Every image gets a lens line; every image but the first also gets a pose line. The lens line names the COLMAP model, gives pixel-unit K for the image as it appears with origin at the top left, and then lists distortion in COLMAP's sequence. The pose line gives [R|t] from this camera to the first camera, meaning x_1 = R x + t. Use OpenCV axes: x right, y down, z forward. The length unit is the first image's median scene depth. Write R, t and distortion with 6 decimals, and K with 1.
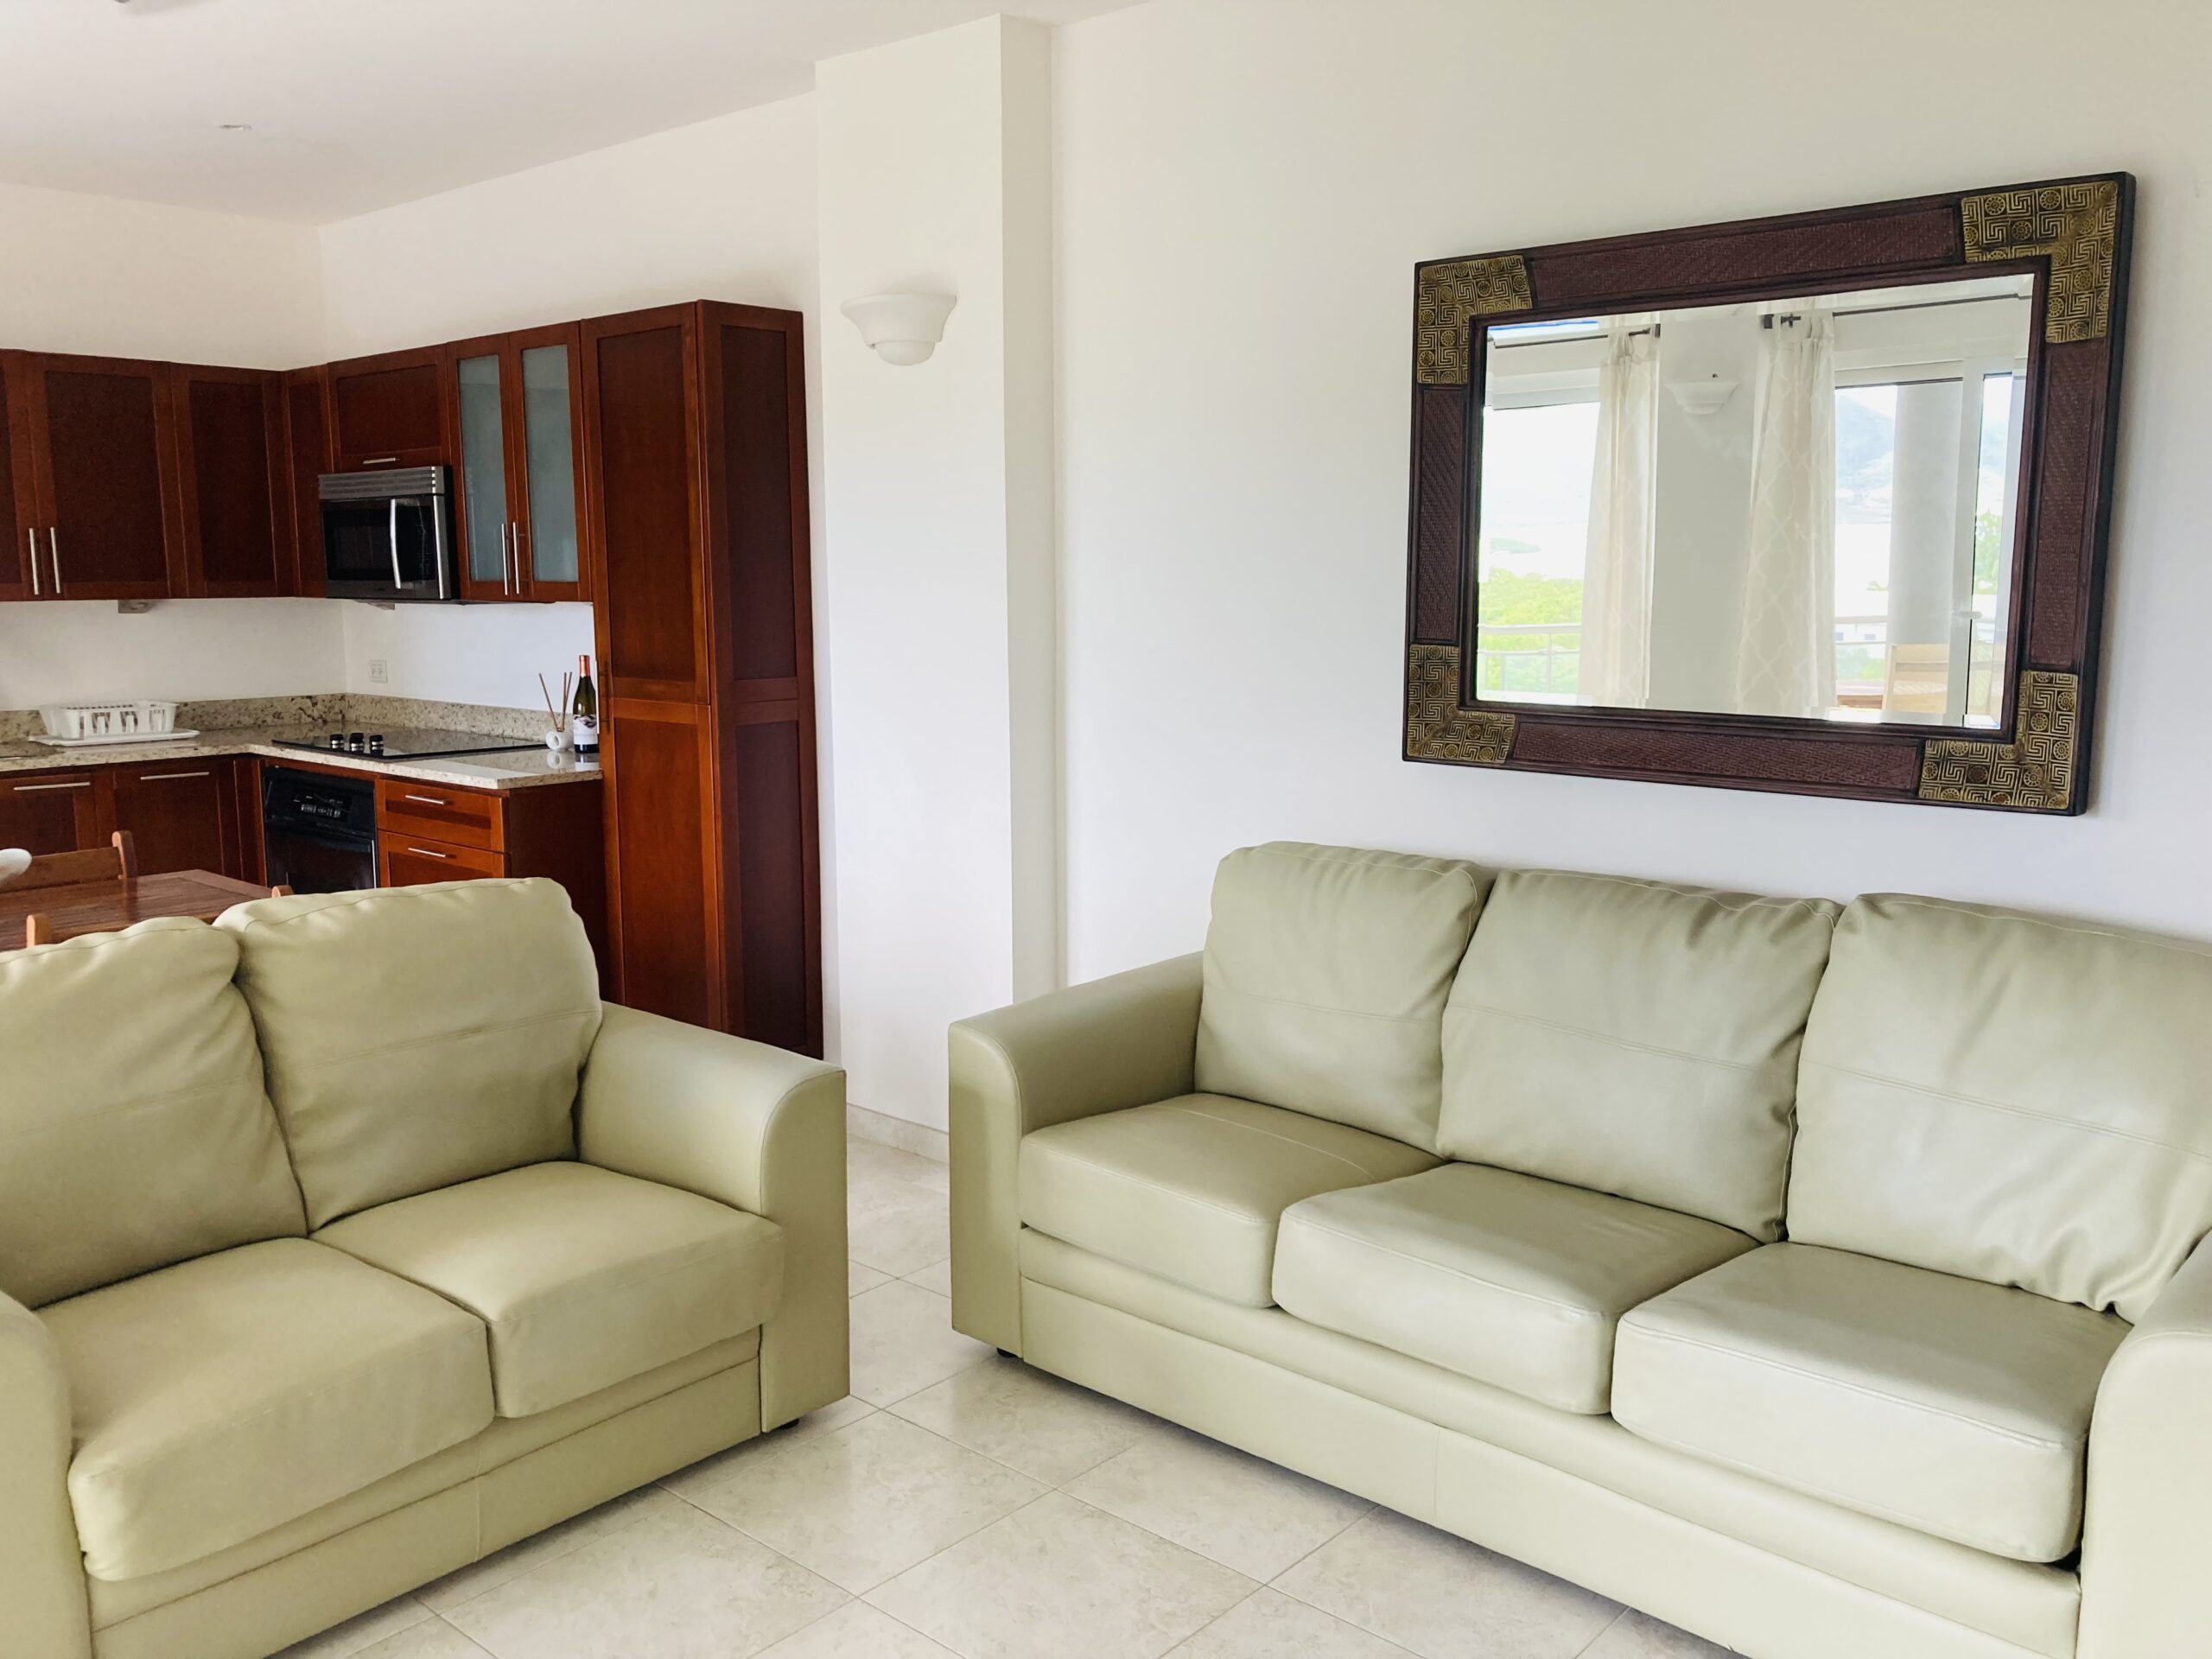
lens RADIAL K [[1804.9, 0, 1097.7], [0, 1804.9, 828.7], [0, 0, 1]] dist [0.031399, -0.037017]
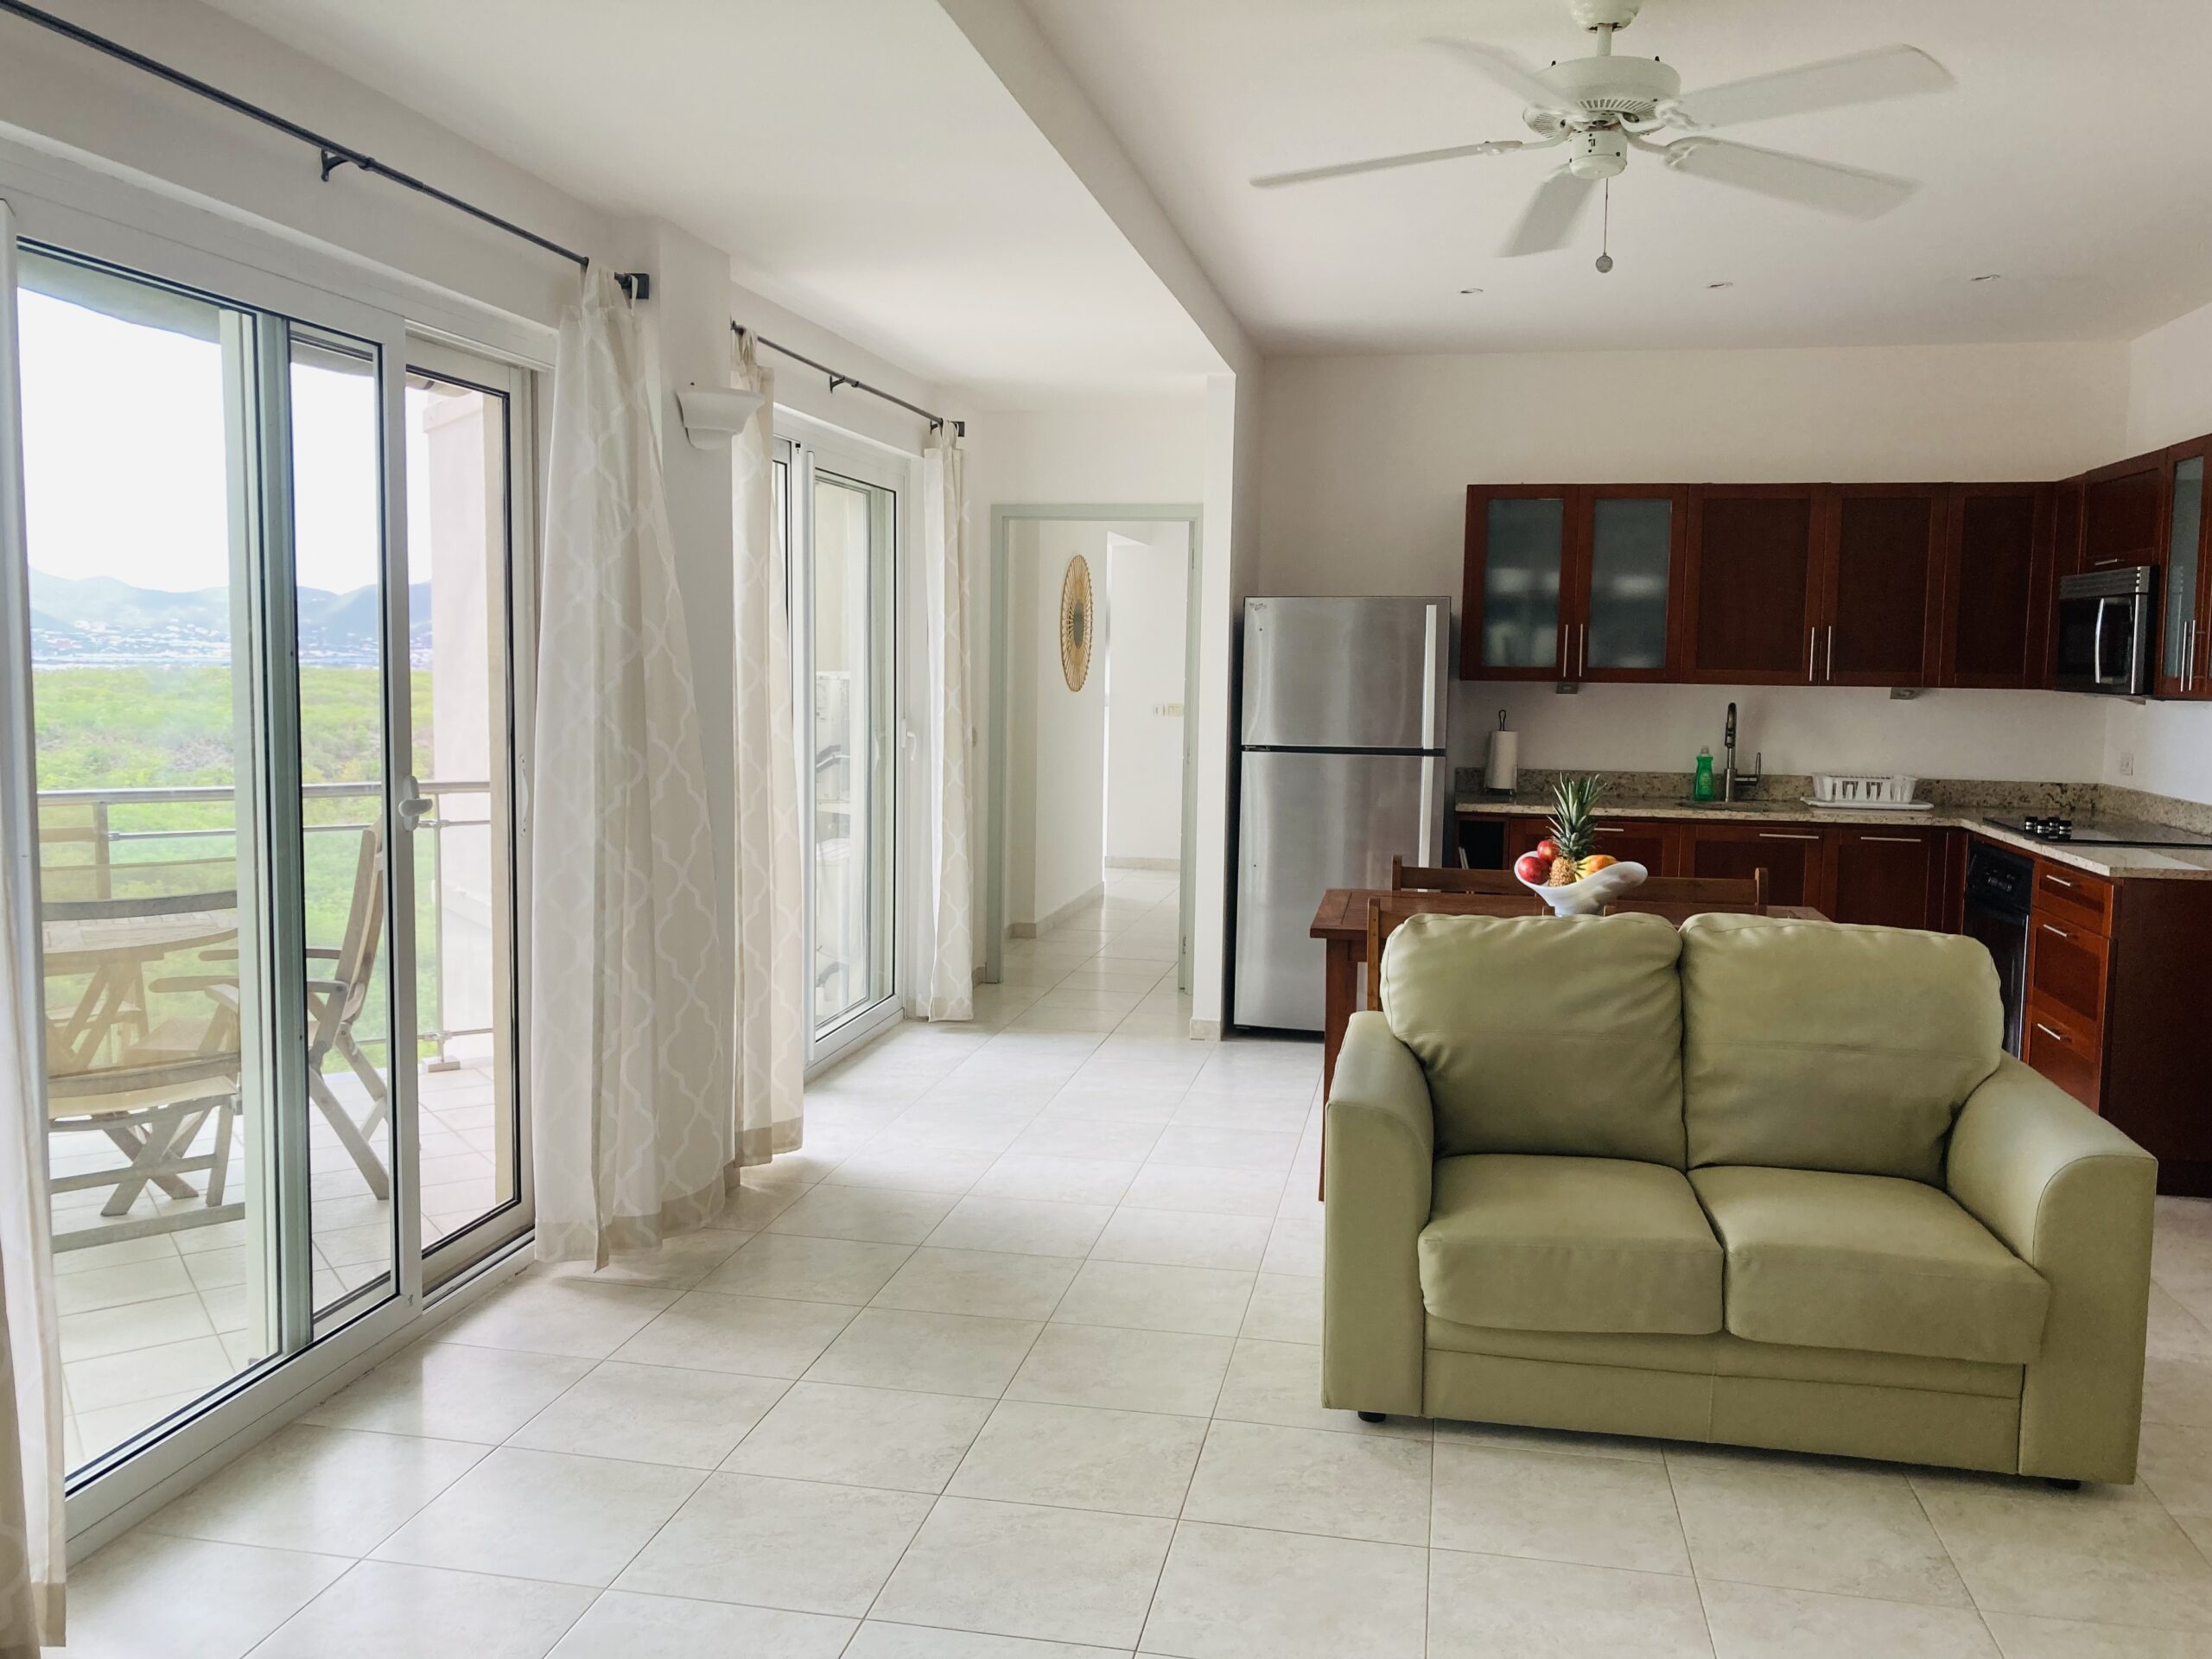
lens RADIAL K [[1804.9, 0, 1092.2], [0, 1804.9, 831.0], [0, 0, 1]] dist [0.031399, -0.037017]
pose [[0.504337, 0.096112, -0.858141, 0.232836], [-0.140209, 0.989713, 0.028446, 0.004013], [0.852048, 0.105973, 0.512625, -0.025141]]
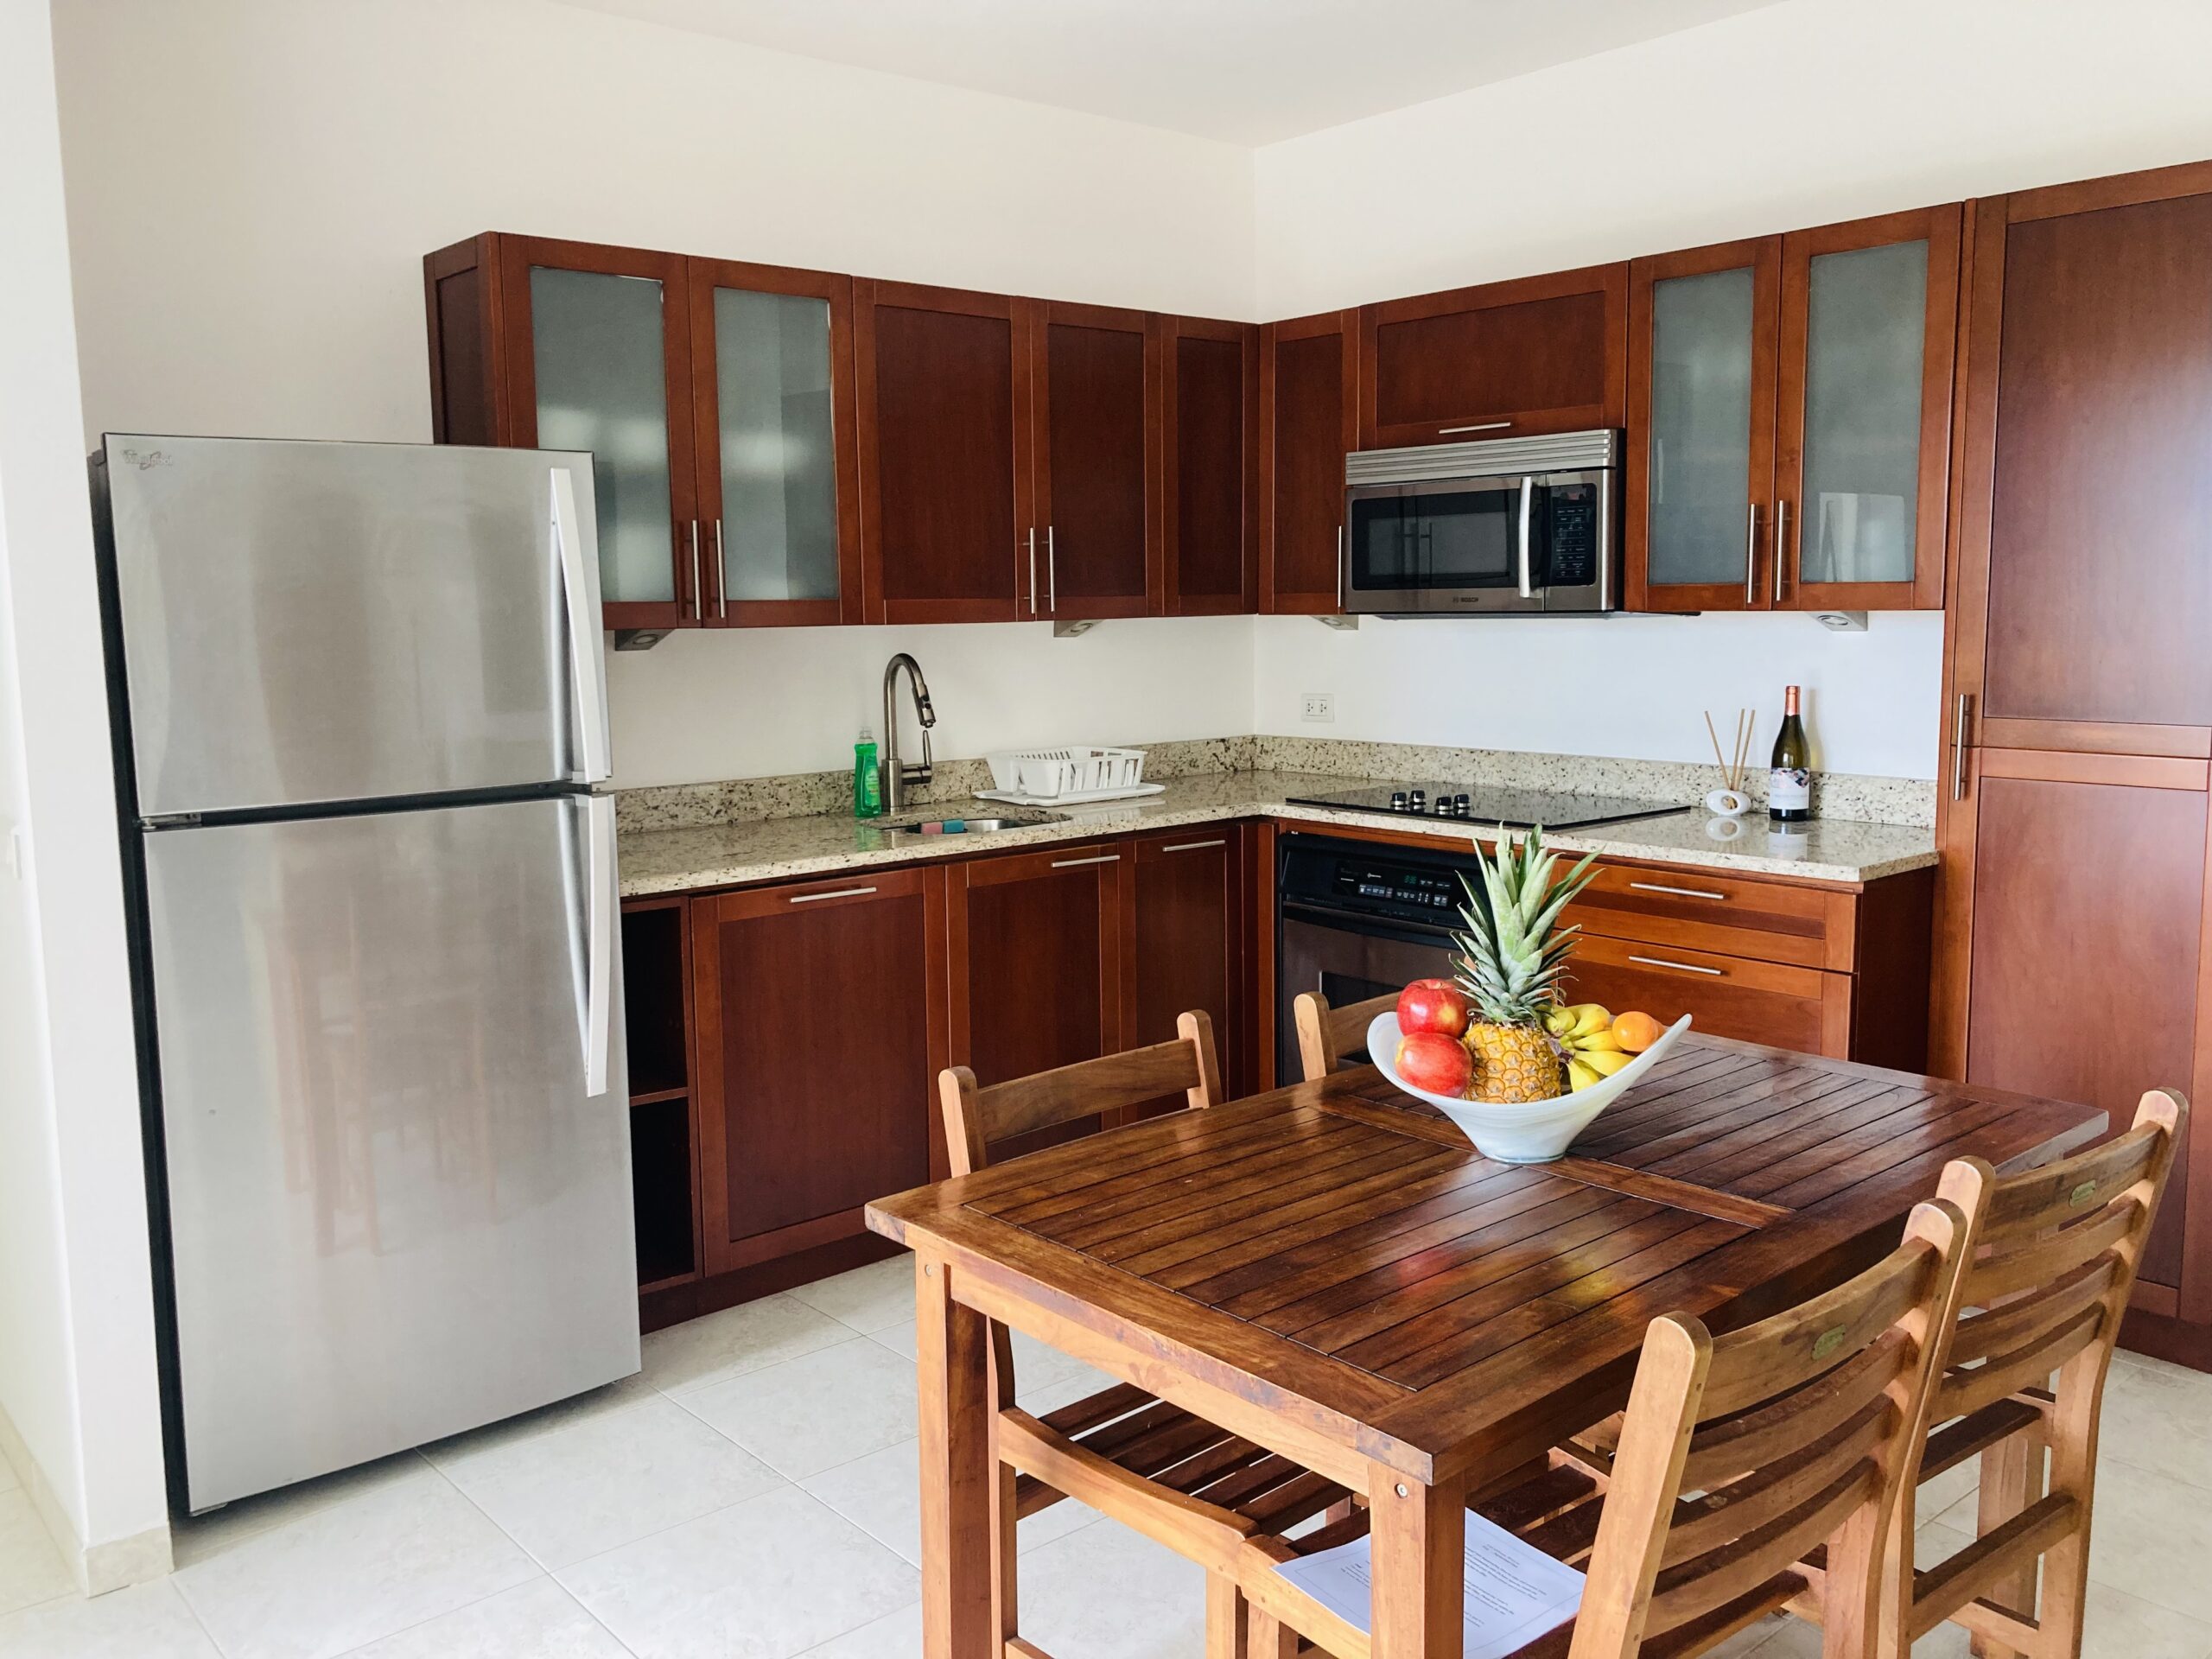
lens RADIAL K [[1804.9, 0, 1089.1], [0, 1804.9, 838.6], [0, 0, 1]] dist [0.031399, -0.037017]
pose [[0.989529, 0.007383, -0.144144, -0.458043], [-0.008746, 0.999923, -0.008828, -0.025970], [0.144067, 0.009996, 0.989517, 0.244154]]
